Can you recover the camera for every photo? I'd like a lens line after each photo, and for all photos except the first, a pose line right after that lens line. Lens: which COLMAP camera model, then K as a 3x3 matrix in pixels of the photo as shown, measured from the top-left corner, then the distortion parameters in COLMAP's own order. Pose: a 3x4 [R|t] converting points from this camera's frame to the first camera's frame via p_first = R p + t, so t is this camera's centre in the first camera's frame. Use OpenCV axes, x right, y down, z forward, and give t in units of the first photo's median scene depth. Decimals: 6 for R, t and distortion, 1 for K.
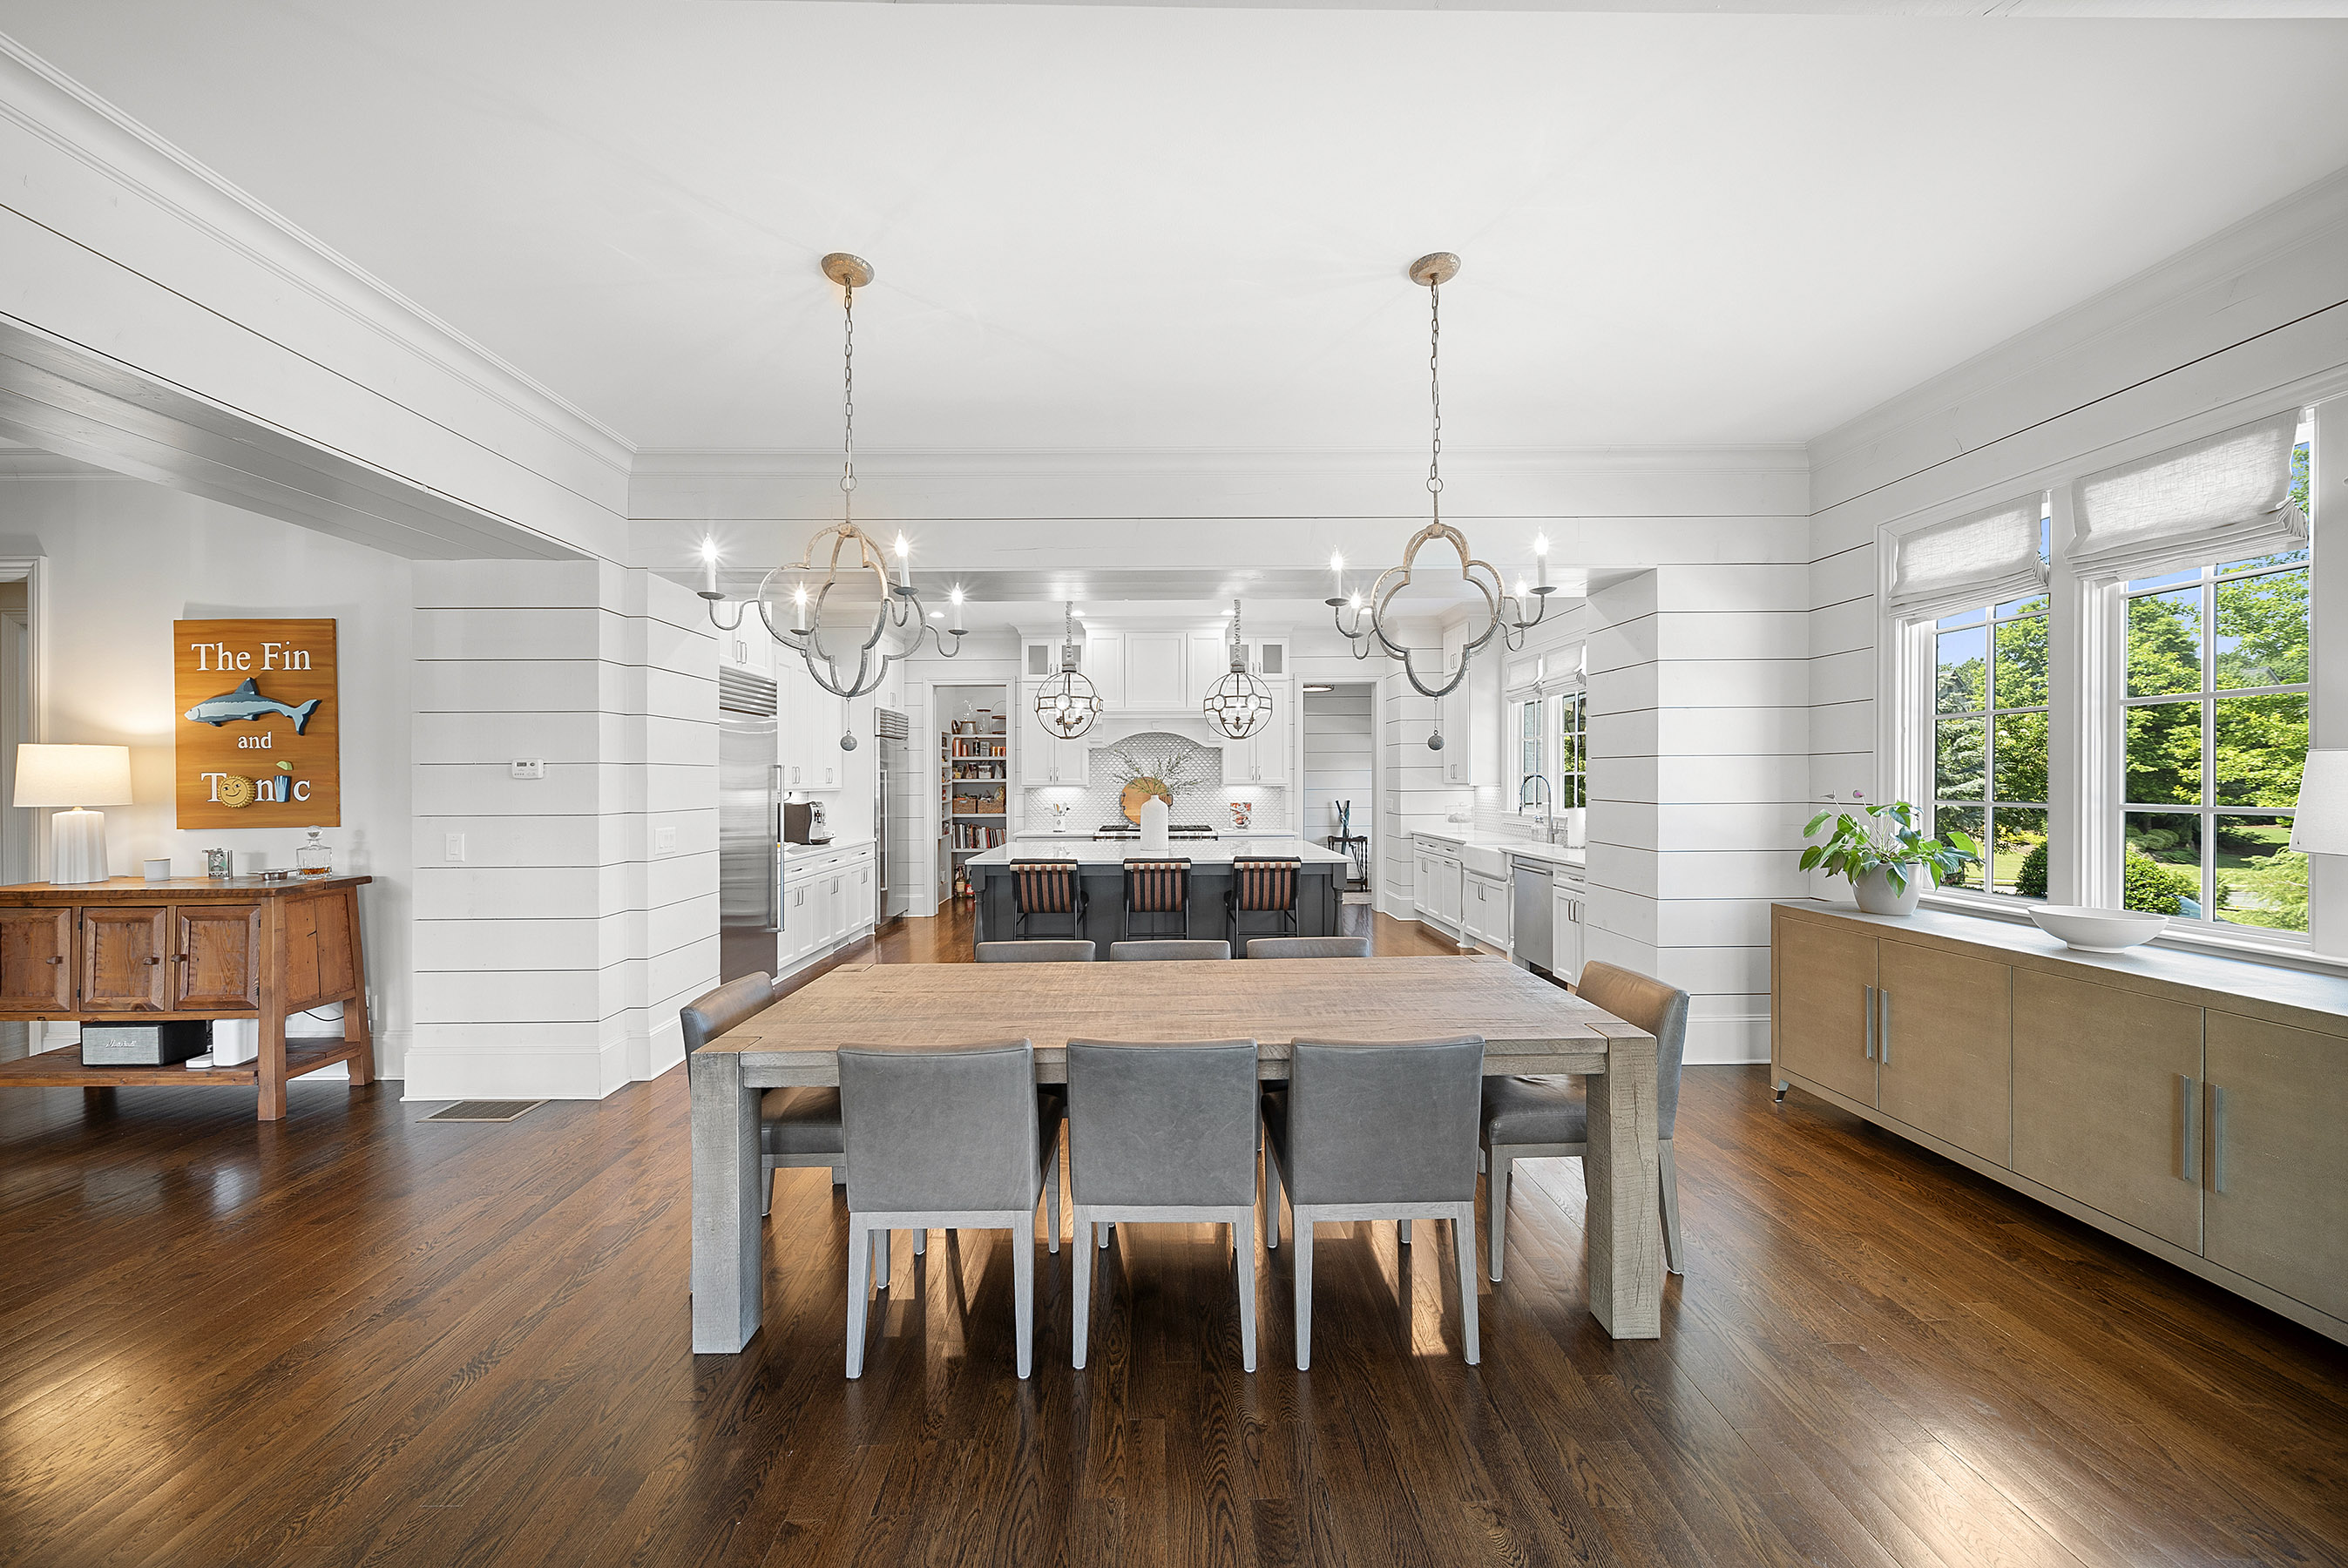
lens RADIAL K [[830.3, 0, 1160.5], [0, 830.3, 781.3], [0, 0, 1]] dist [0.001464, -0.001361]
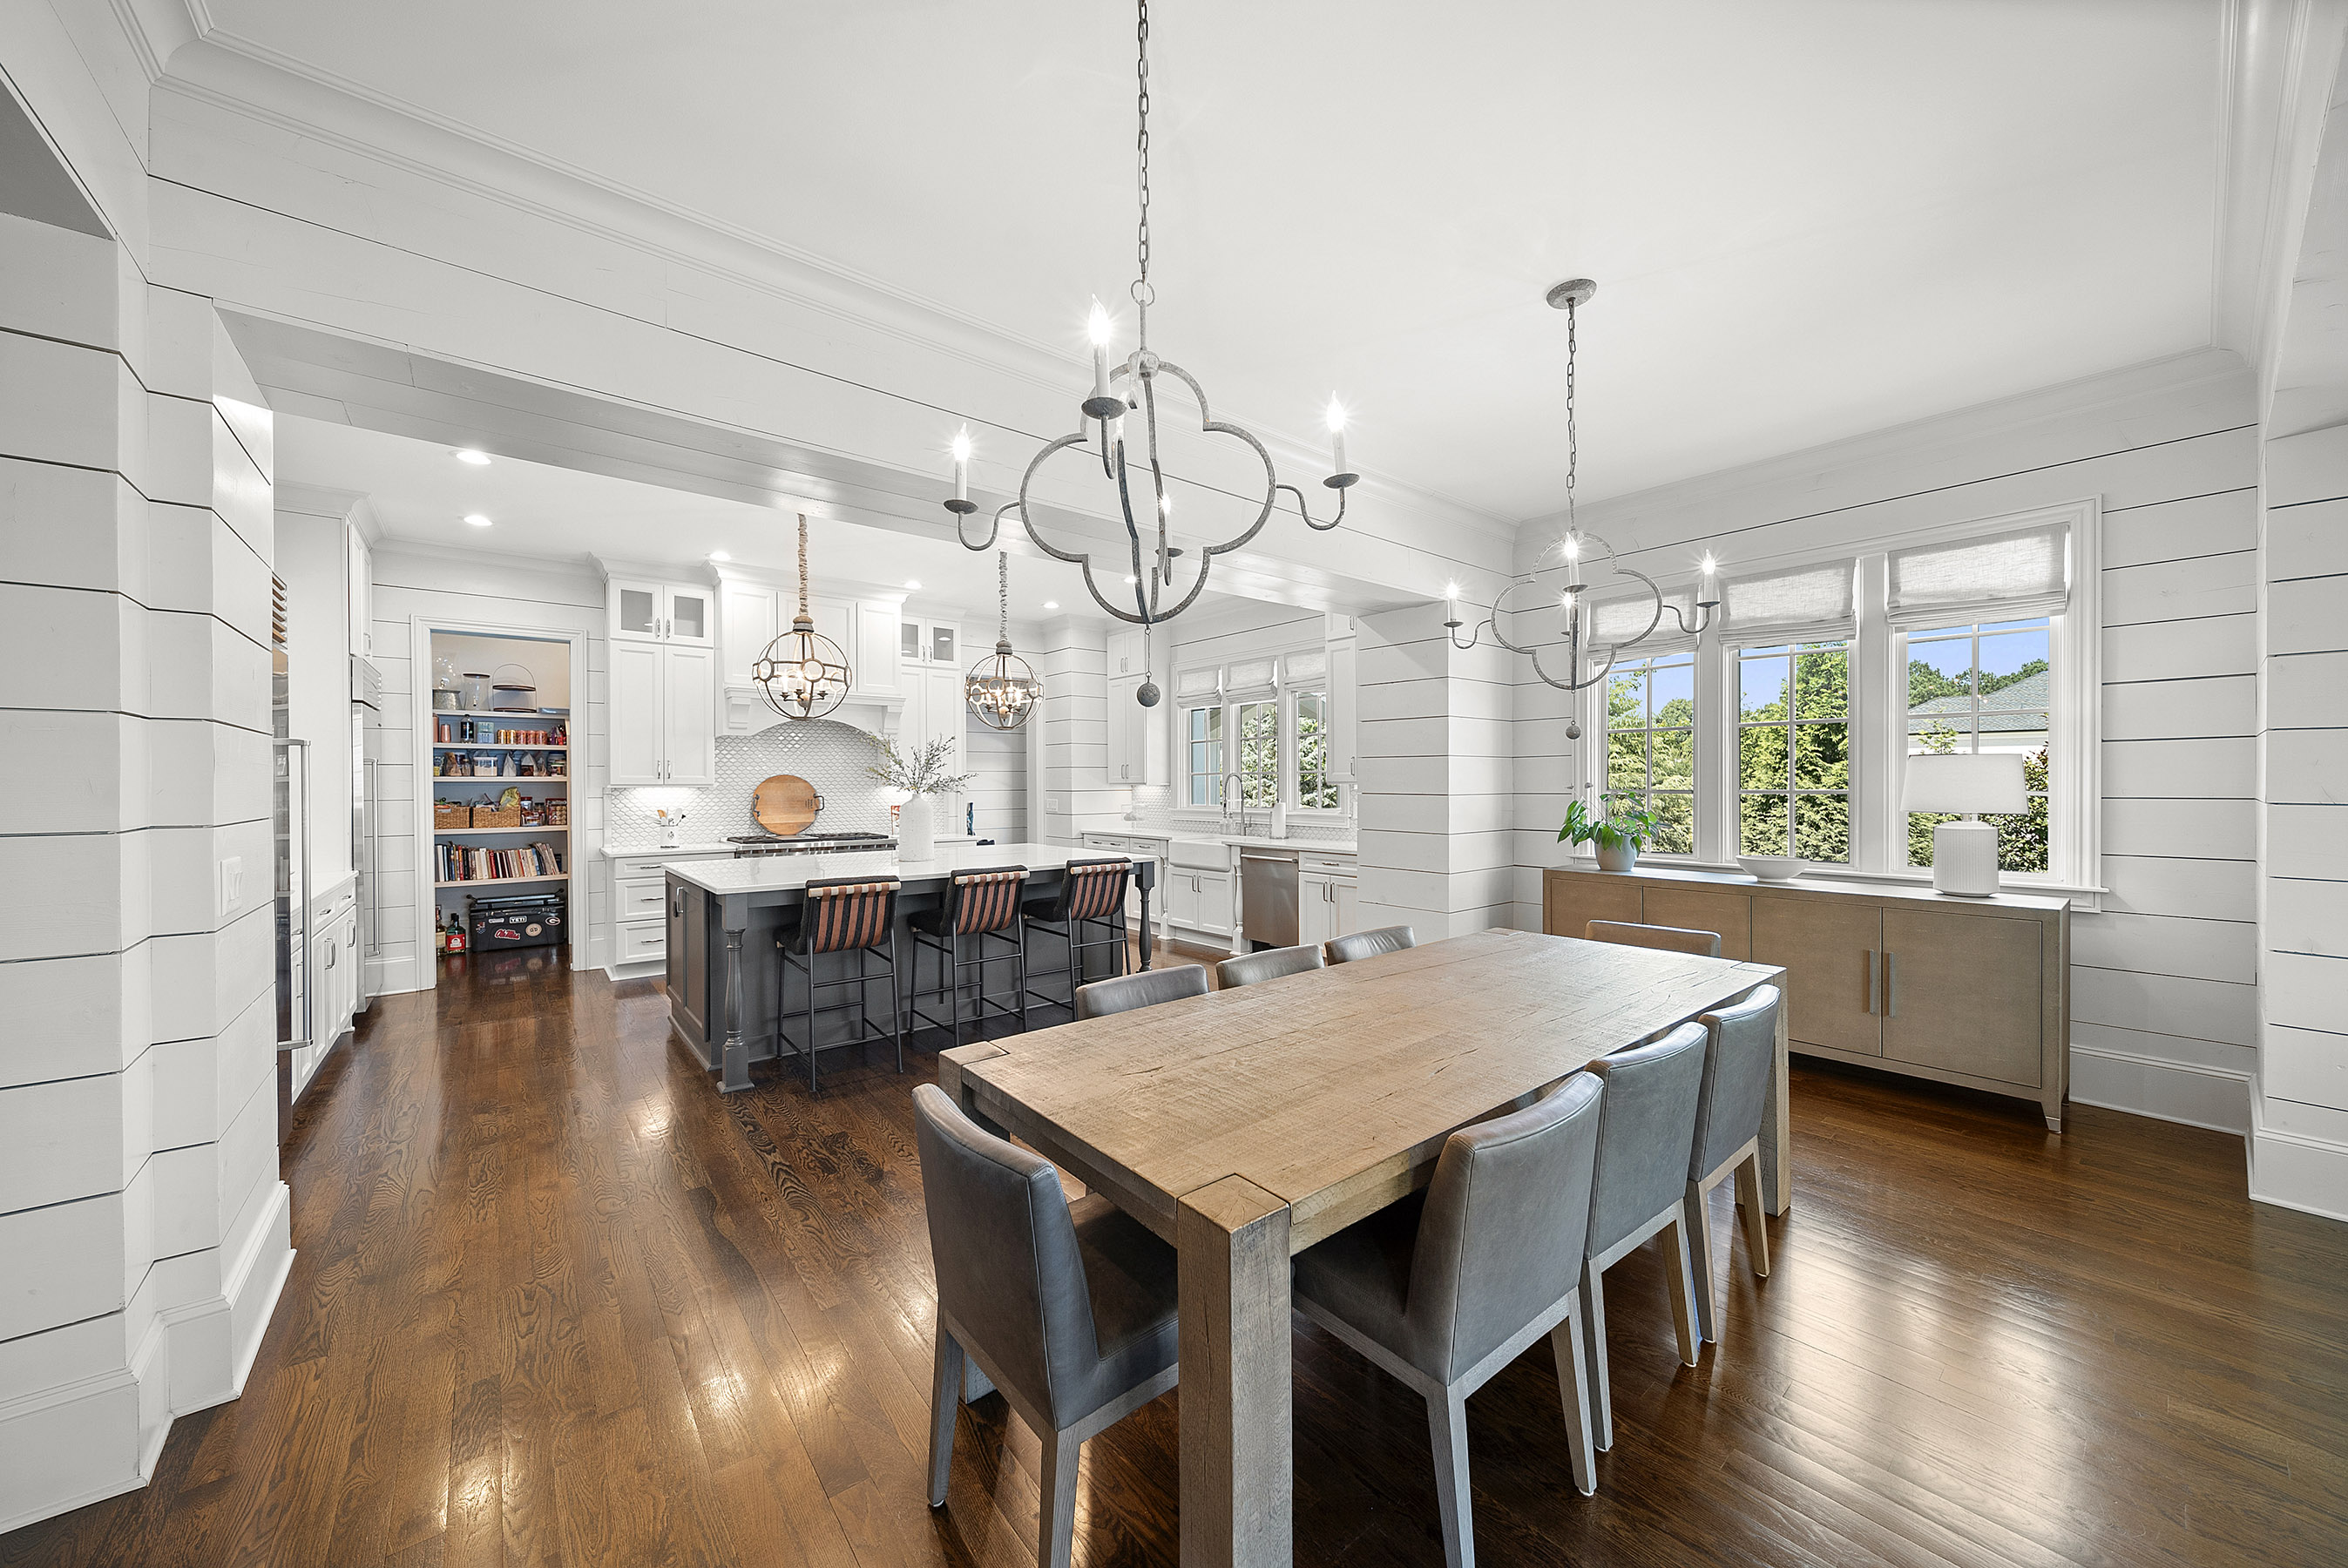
lens RADIAL K [[830.3, 0, 1164.7], [0, 830.3, 788.7], [0, 0, 1]] dist [0.001464, -0.001361]
pose [[0.788040, -0.002498, 0.615619, -0.240697], [0.001140, 0.999996, 0.002598, 0.007202], [-0.615623, -0.001345, 0.788040, 0.150781]]
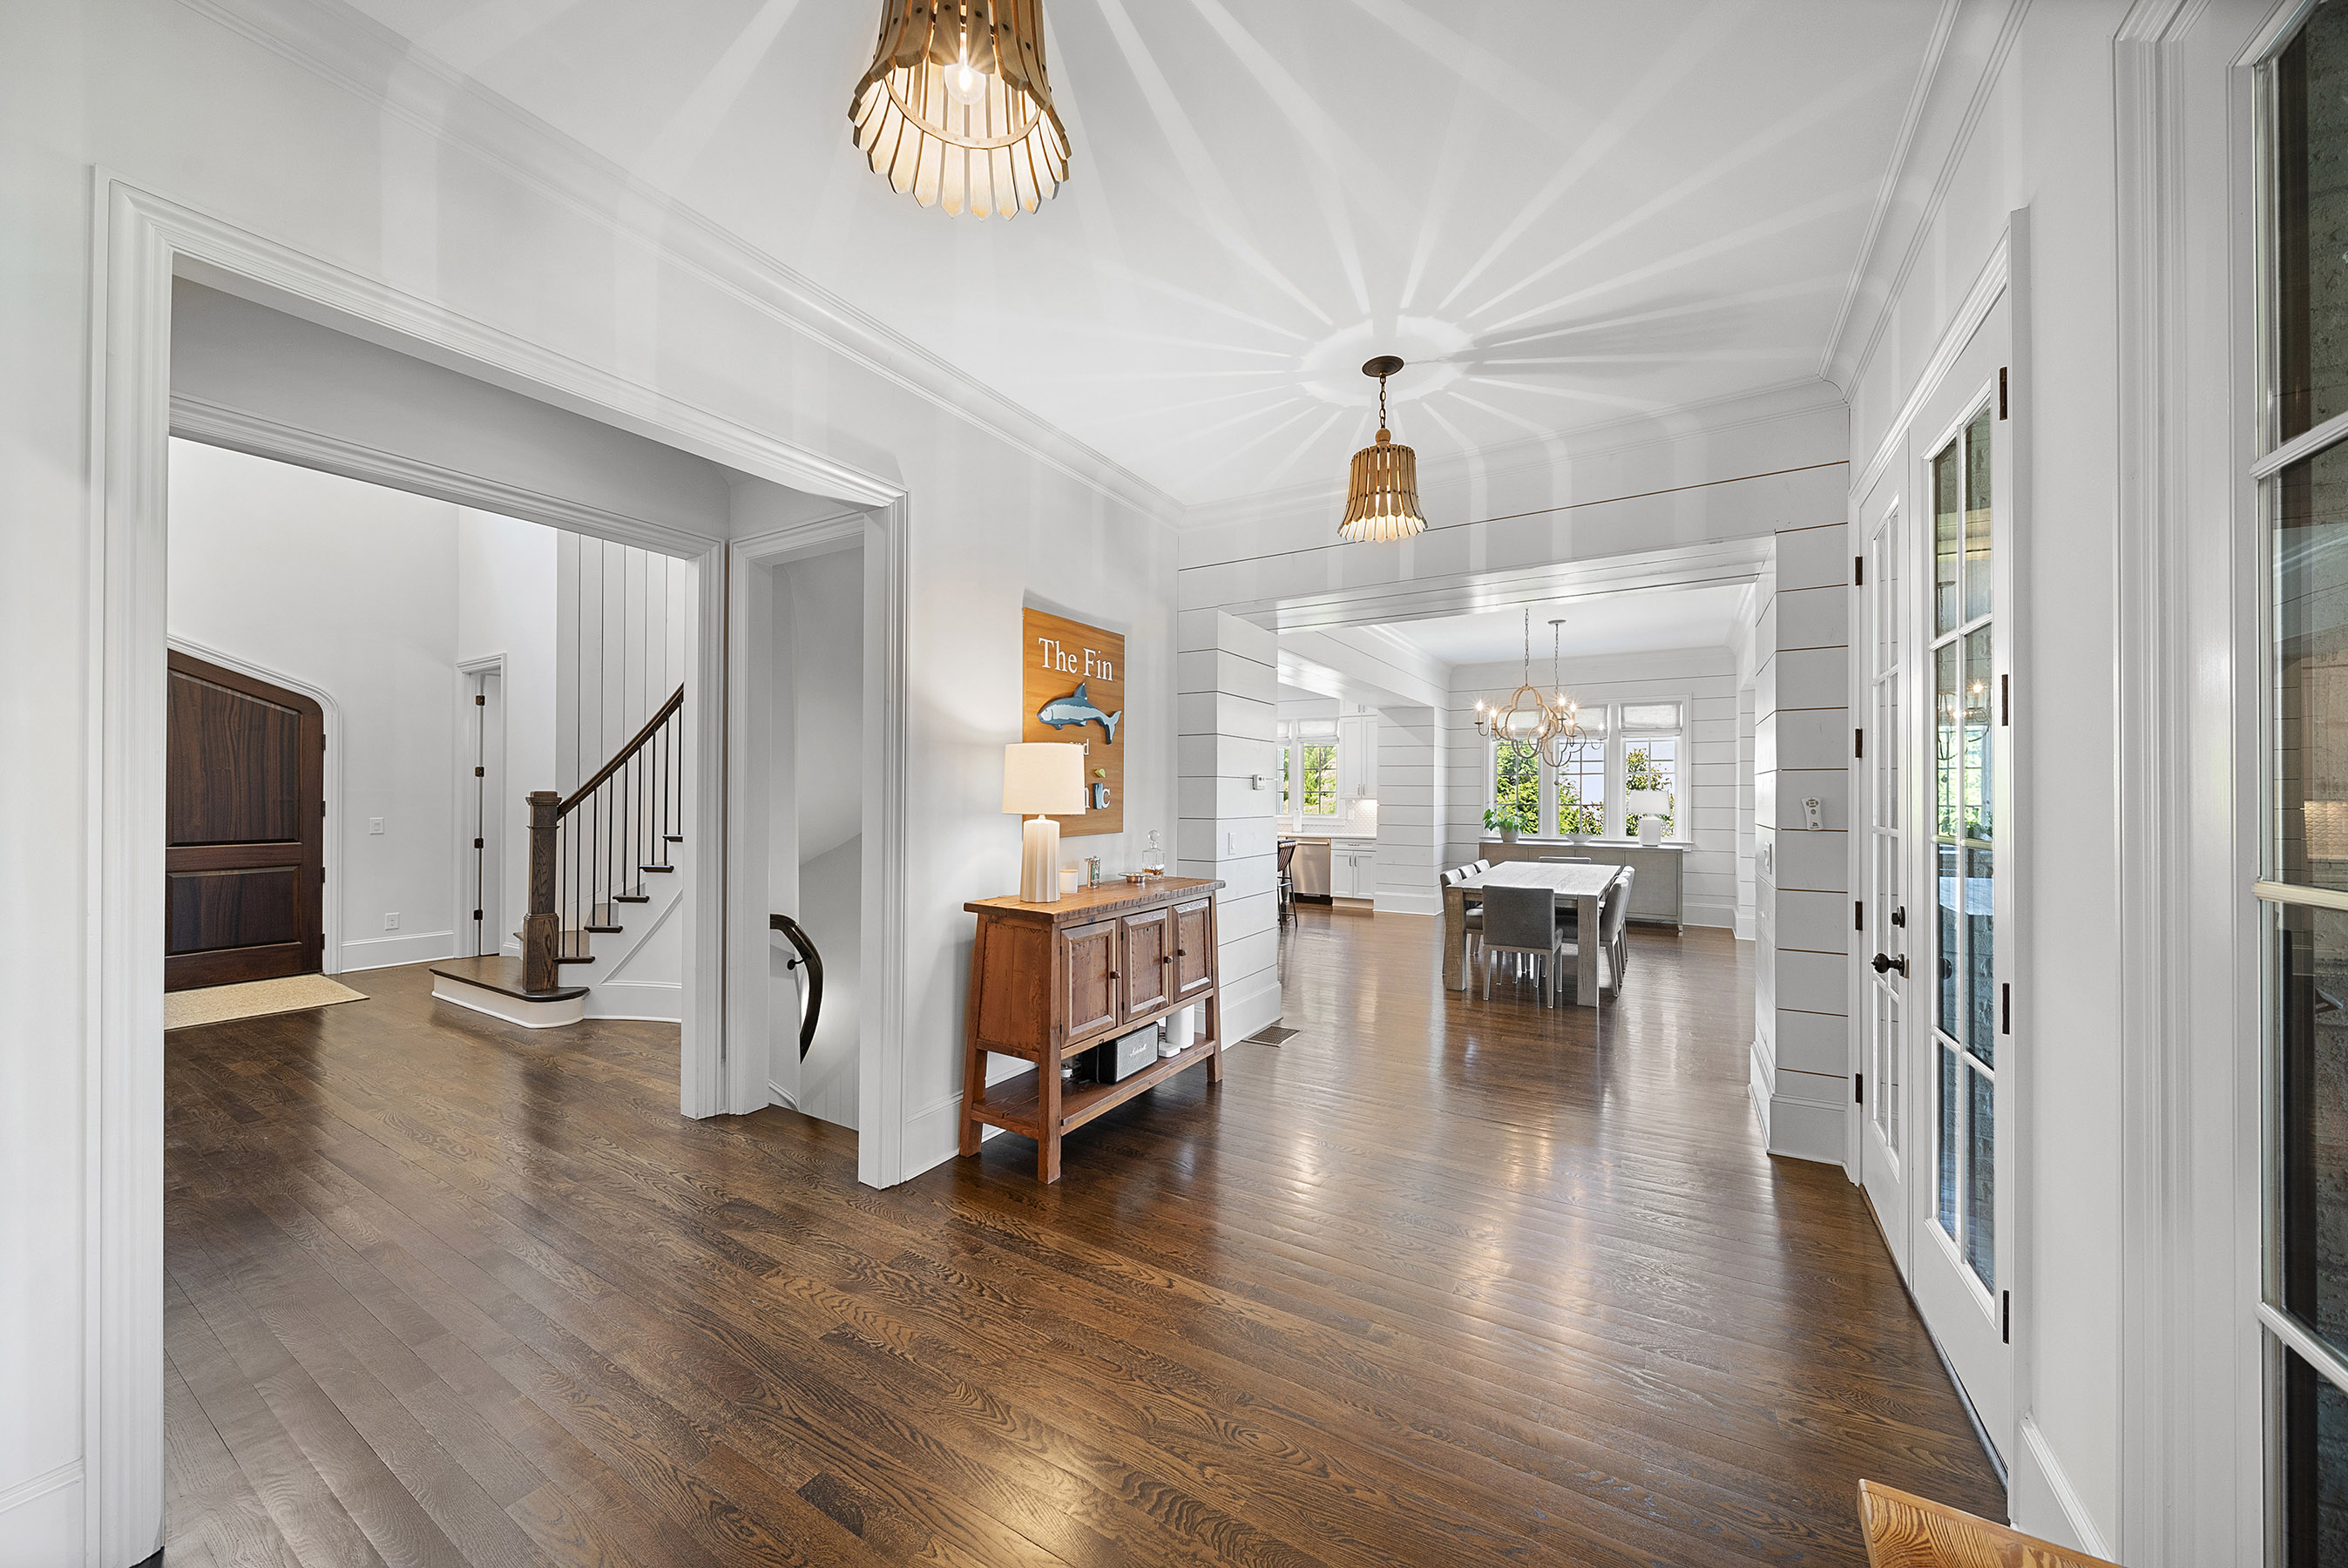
lens RADIAL K [[830.3, 0, 1167.3], [0, 830.3, 794.0], [0, 0, 1]] dist [0.001464, -0.001361]
pose [[0.530689, 0.007946, 0.847530, -0.922671], [-0.006135, 0.999966, -0.005533, 0.005611], [-0.847545, -0.002264, 0.530719, 0.194716]]
